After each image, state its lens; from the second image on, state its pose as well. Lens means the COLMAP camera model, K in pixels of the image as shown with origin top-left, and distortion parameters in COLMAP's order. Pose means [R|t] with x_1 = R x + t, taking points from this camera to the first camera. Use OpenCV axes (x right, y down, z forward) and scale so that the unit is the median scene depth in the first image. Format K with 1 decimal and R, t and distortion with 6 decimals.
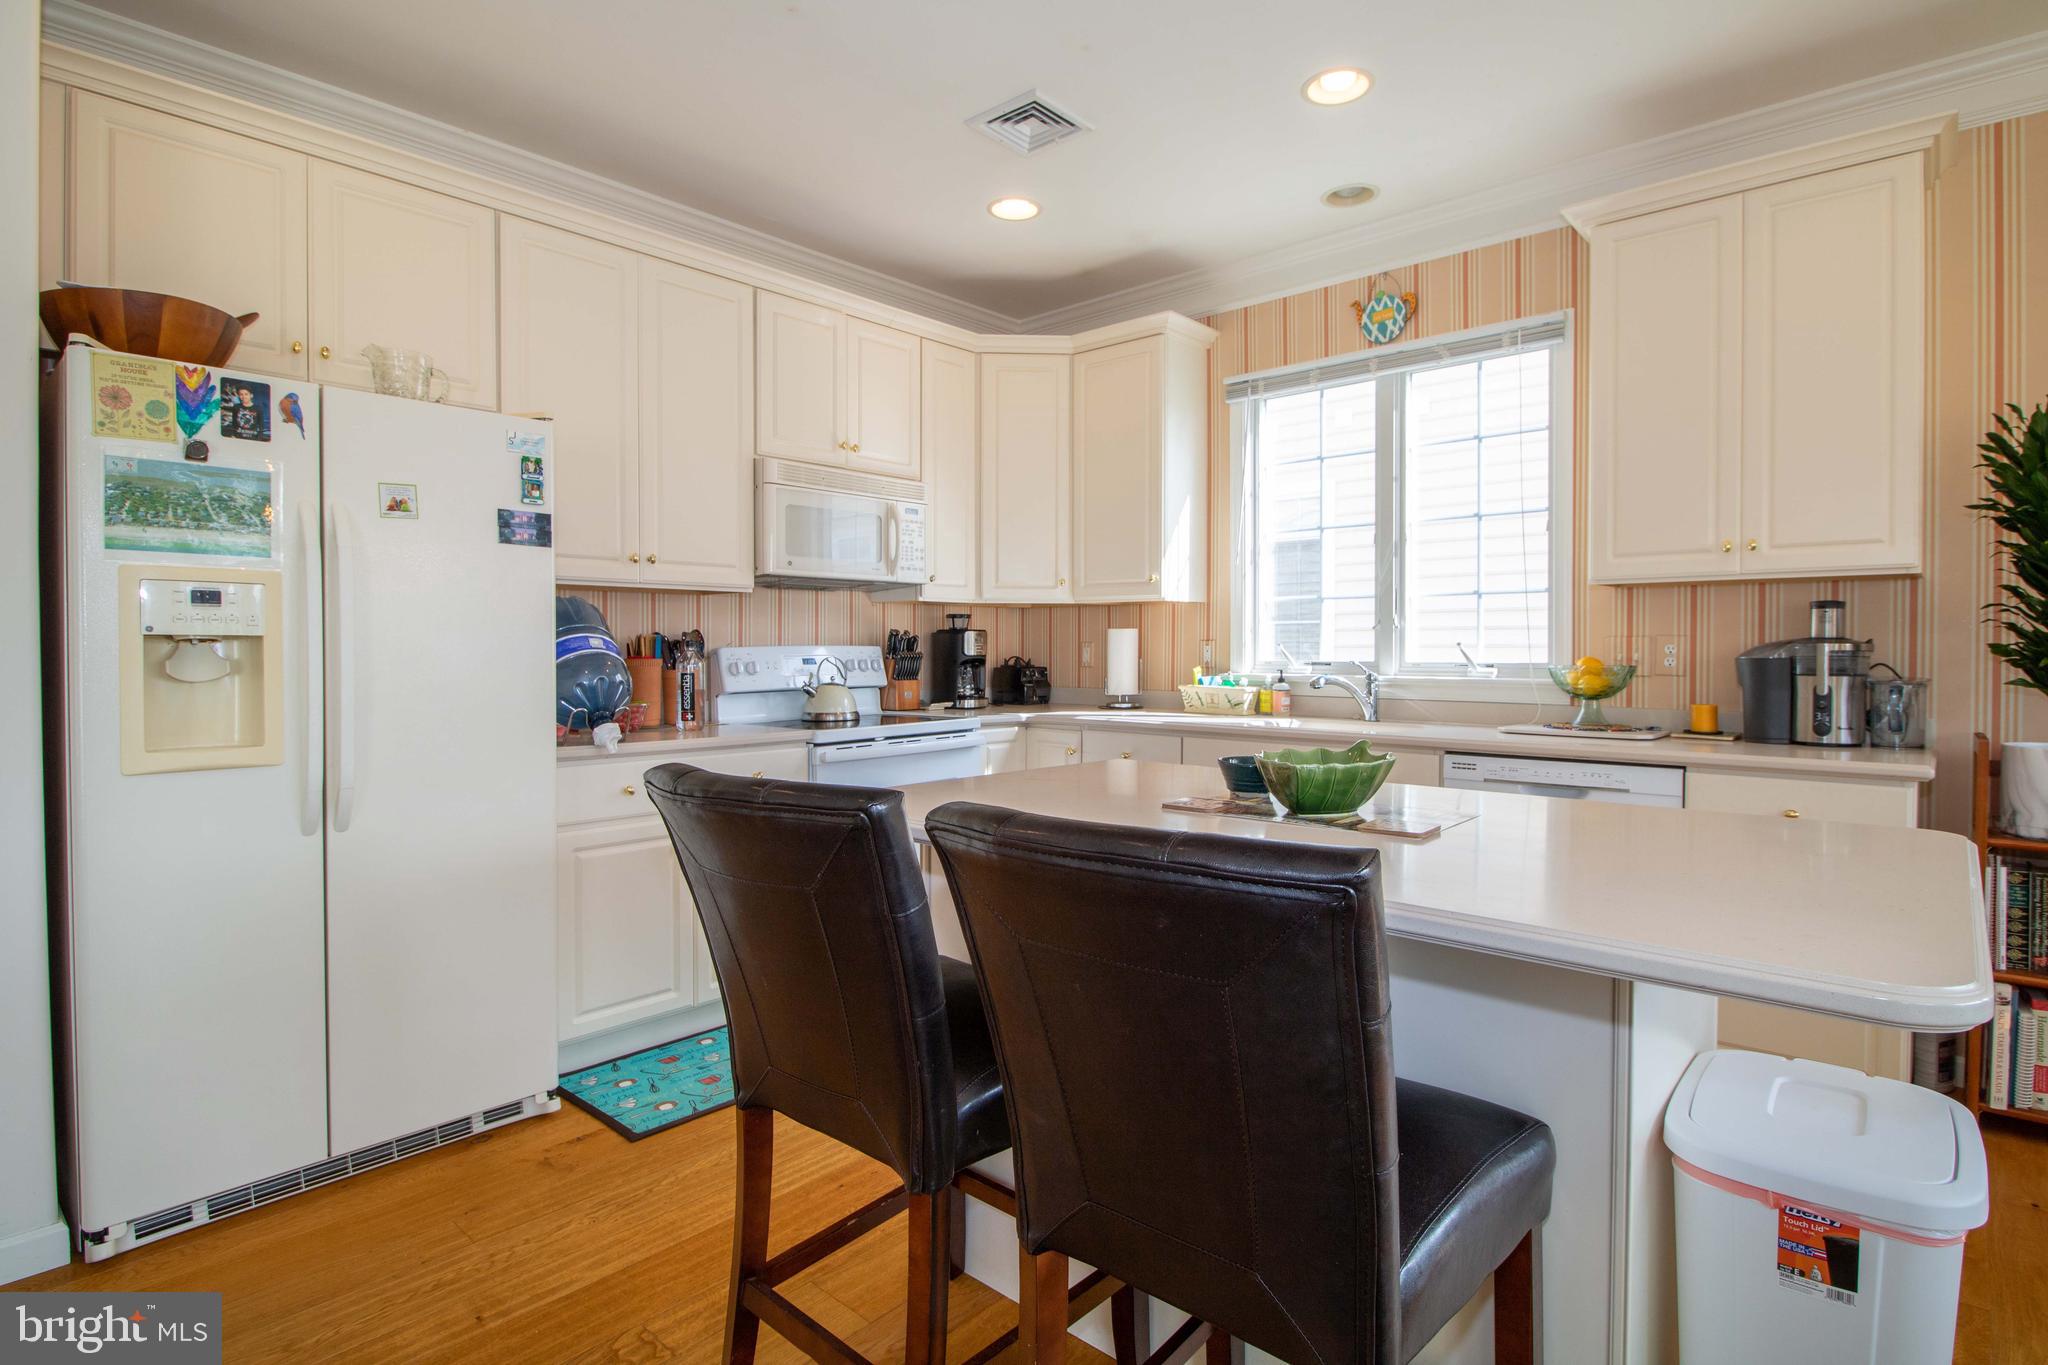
lens RADIAL K [[1034.1, 0, 1025.3], [0, 1034.1, 662.5], [0, 0, 1]] dist [0.003704, -0.013255]
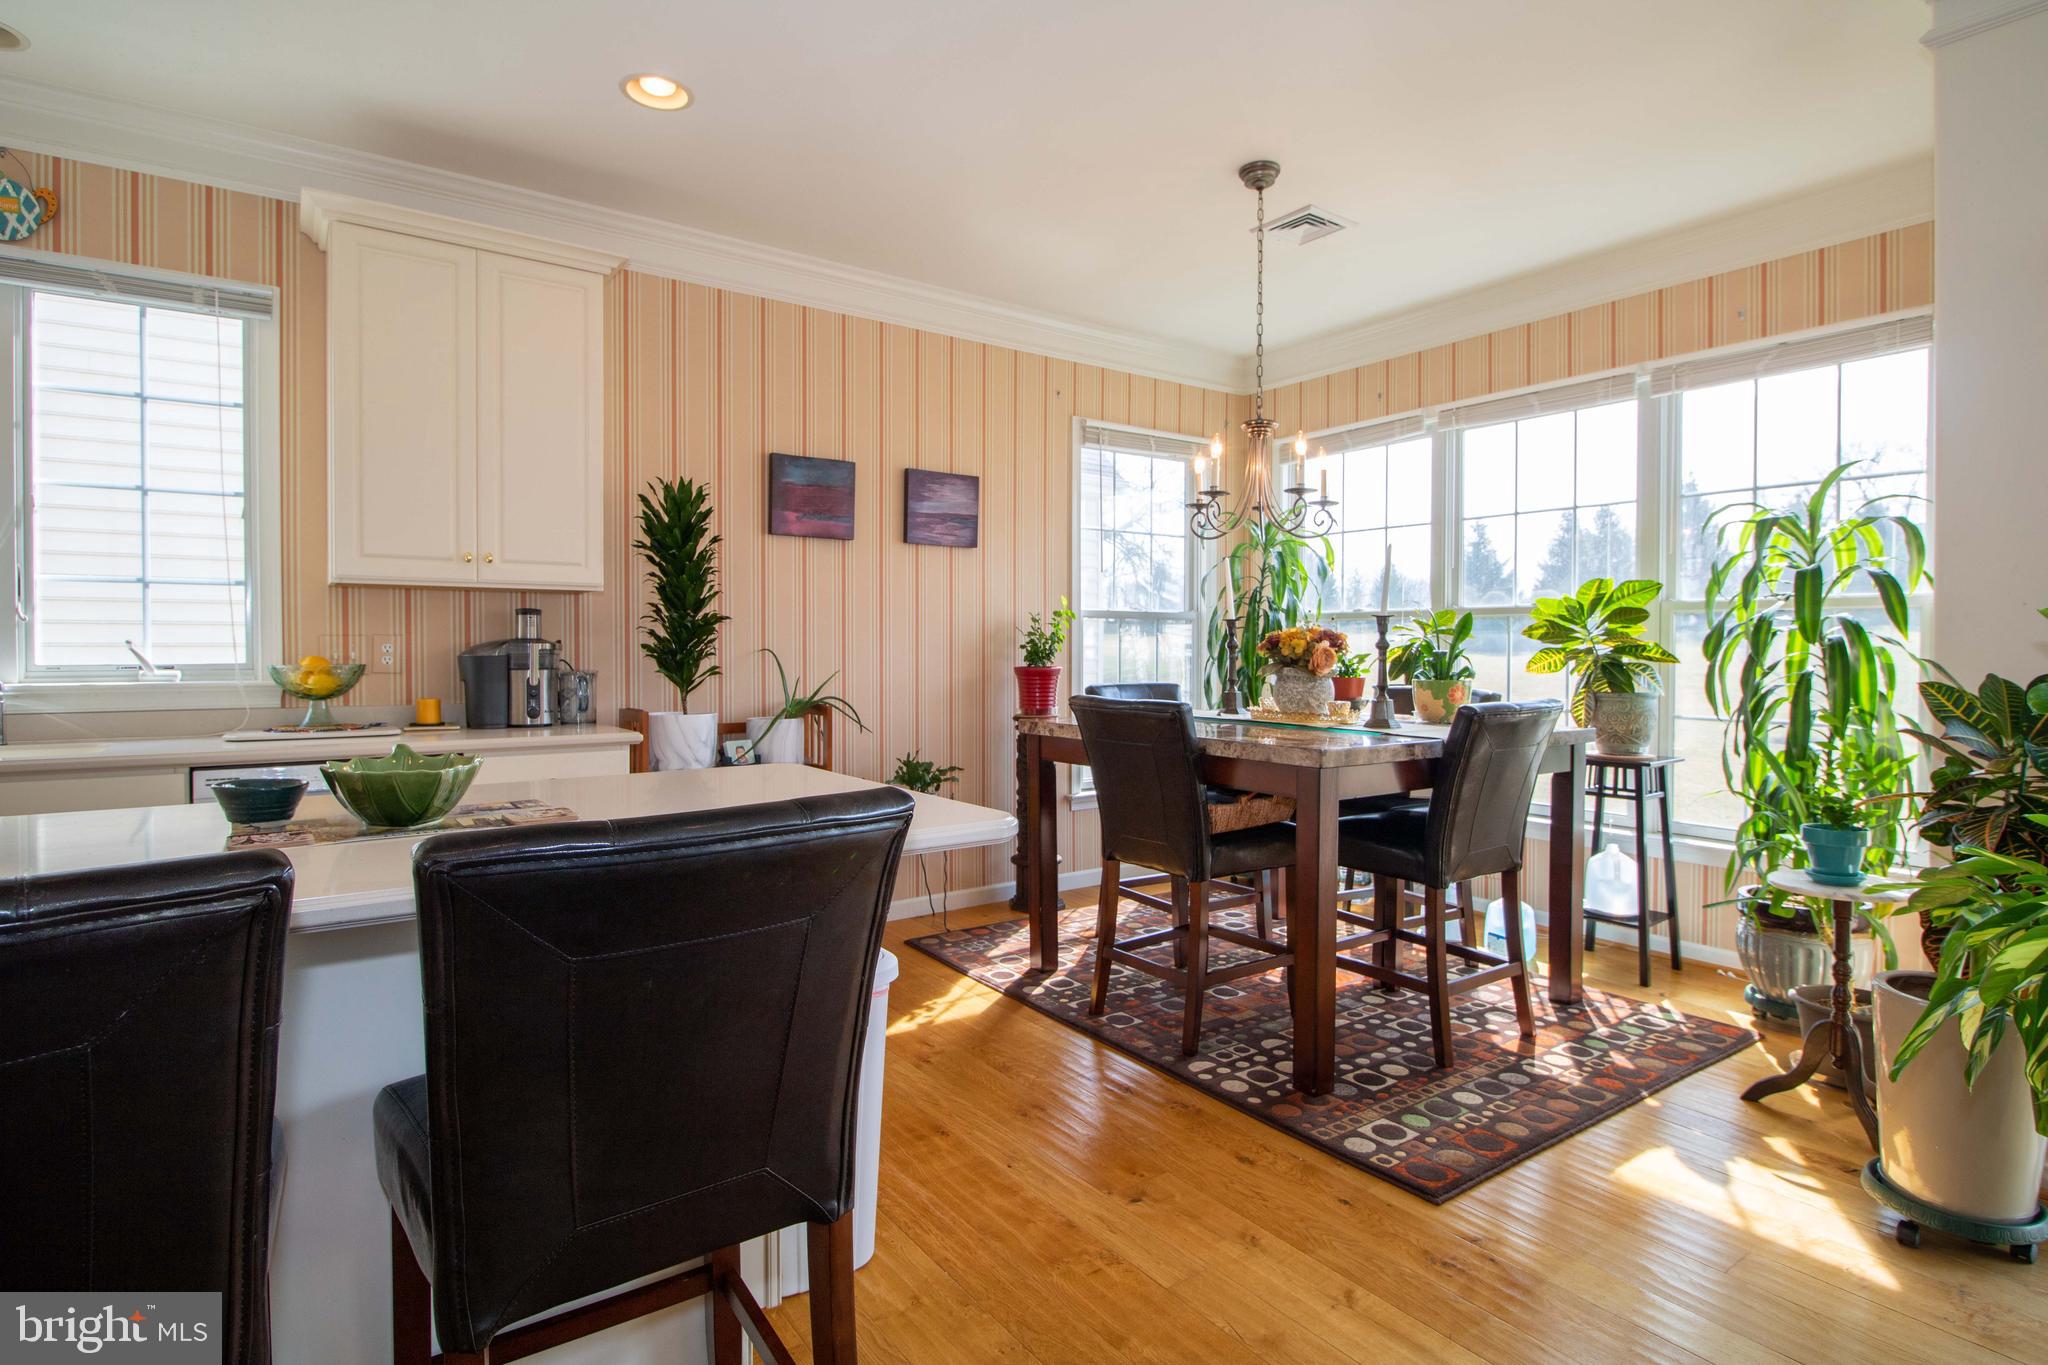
lens RADIAL K [[1034.1, 0, 1027.7], [0, 1034.1, 676.8], [0, 0, 1]] dist [0.003704, -0.013255]
pose [[0.211076, -0.026513, 0.977110, -0.326163], [0.013587, 0.999615, 0.024189, -0.000354], [-0.977375, 0.008170, 0.211355, 0.169378]]
